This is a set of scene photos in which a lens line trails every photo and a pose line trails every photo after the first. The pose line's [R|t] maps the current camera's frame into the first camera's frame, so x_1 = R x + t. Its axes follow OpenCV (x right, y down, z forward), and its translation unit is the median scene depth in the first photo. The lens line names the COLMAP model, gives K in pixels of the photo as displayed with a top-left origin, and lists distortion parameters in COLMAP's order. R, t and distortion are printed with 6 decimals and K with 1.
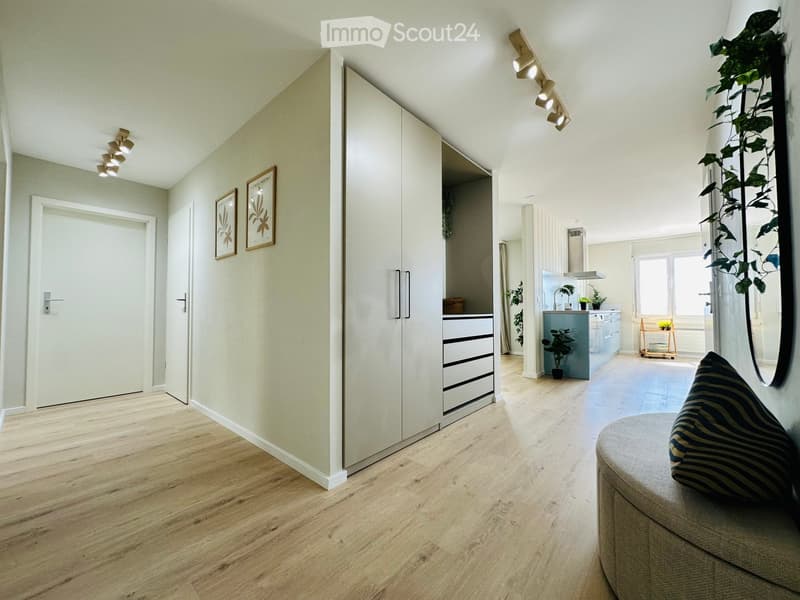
lens RADIAL K [[321.4, 0, 401.5], [0, 321.4, 301.8], [0, 0, 1]] dist [-0.008173, 0.002060]
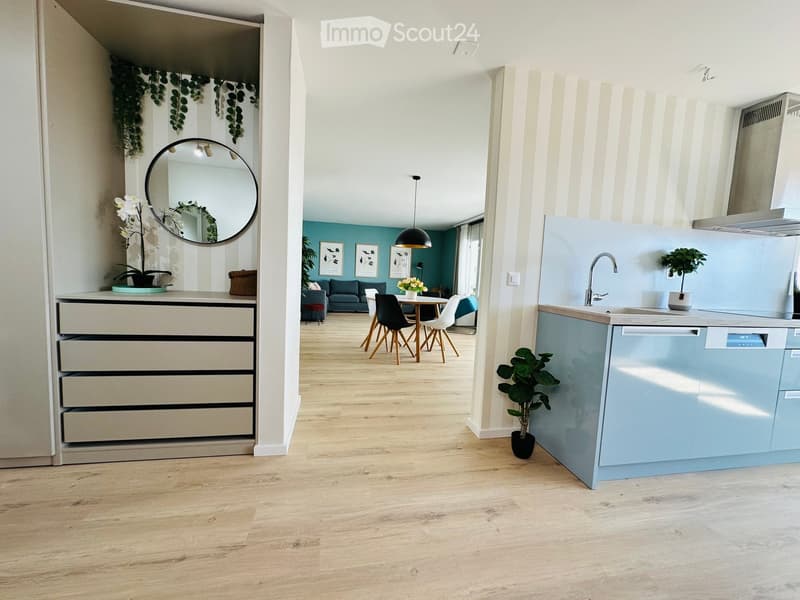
lens RADIAL K [[321.4, 0, 399.2], [0, 321.4, 300.3], [0, 0, 1]] dist [-0.008173, 0.002060]
pose [[0.781913, 0.096249, -0.615912, 1.260868], [-0.034317, 0.993157, 0.111635, -0.049114], [0.622442, -0.066153, 0.779865, 1.136787]]
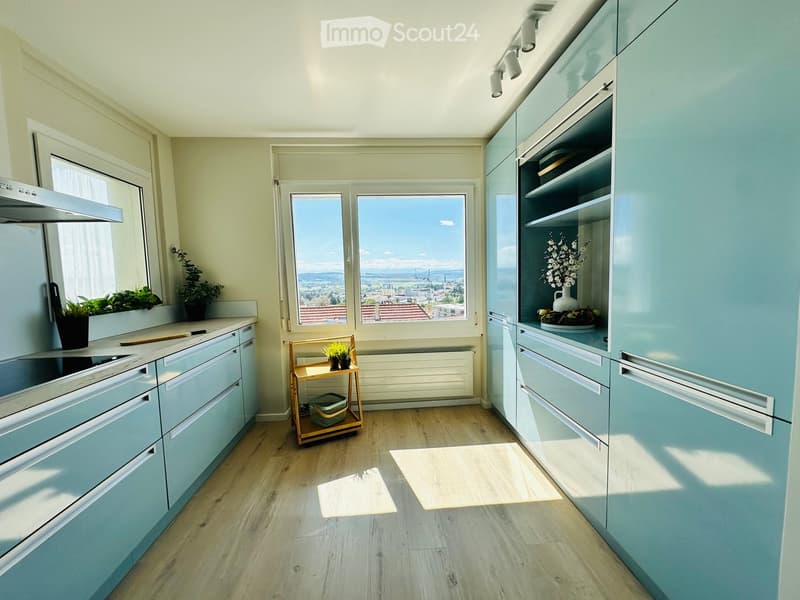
lens RADIAL K [[321.4, 0, 398.3], [0, 321.4, 300.9], [0, 0, 1]] dist [-0.008173, 0.002060]
pose [[0.711899, -0.063538, 0.699402, 1.742674], [-0.003327, 0.995583, 0.093831, -0.105637], [-0.702274, -0.069125, 0.708543, 1.932025]]
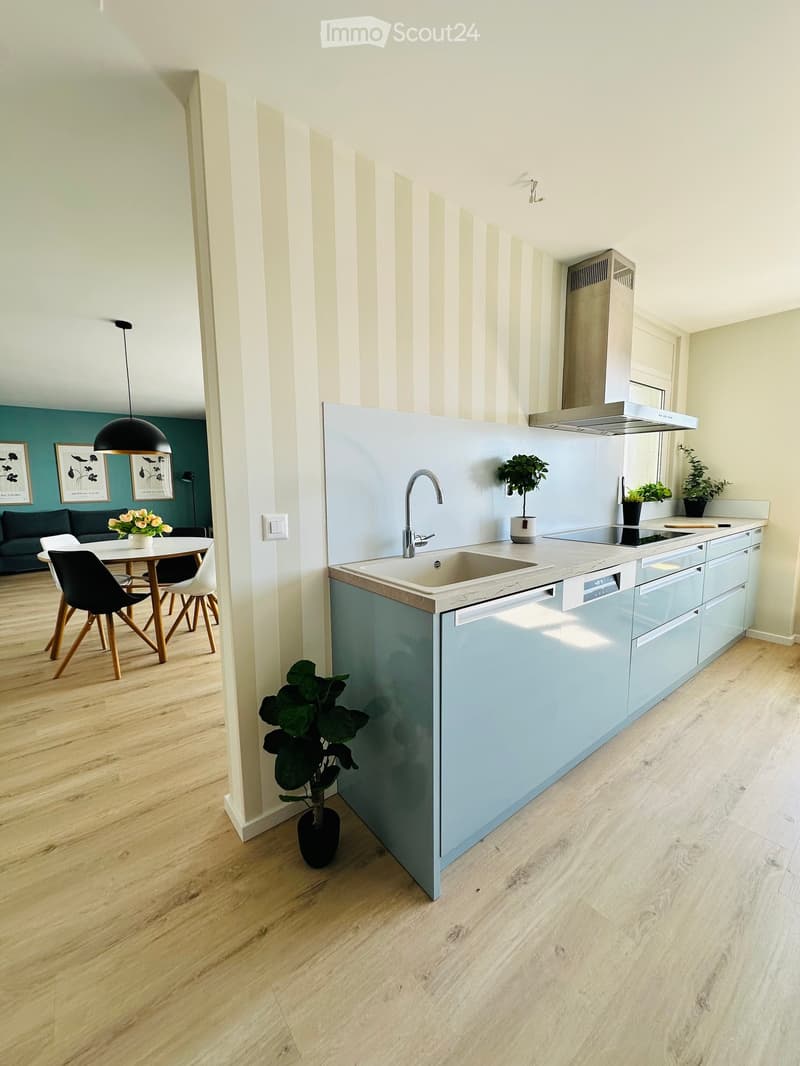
lens RADIAL K [[428.3, 0, 401.1], [0, 428.3, 531.6], [0, 0, 1]] dist [-0.008173, 0.002060]
pose [[0.980457, 0.022535, -0.195438, 1.250847], [0.007038, 0.988764, 0.149319, -0.109928], [0.196607, -0.147777, 0.969282, 1.516112]]
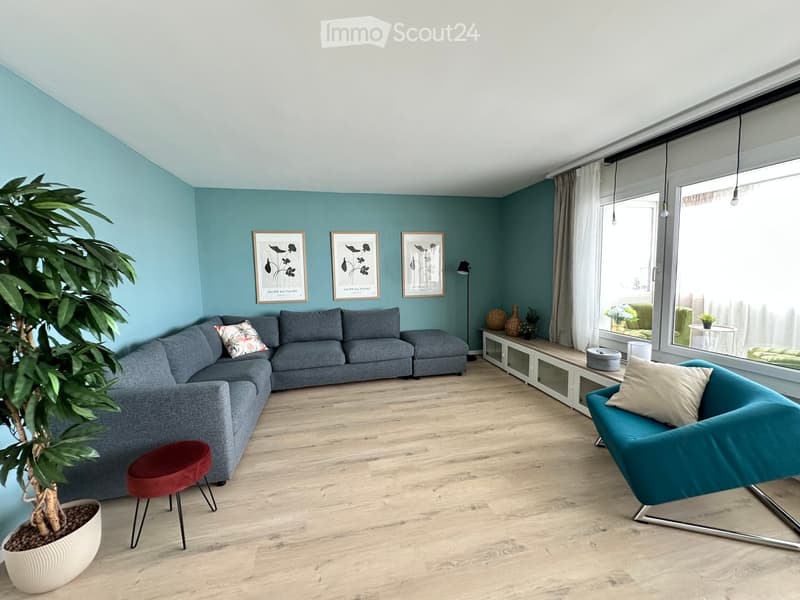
lens RADIAL K [[321.4, 0, 398.7], [0, 321.4, 299.1], [0, 0, 1]] dist [-0.008173, 0.002060]
pose [[0.800816, 0.048690, -0.596928, -0.321606], [0.031406, 0.991905, 0.123041, -0.112945], [0.598086, -0.117280, 0.792804, 2.766501]]
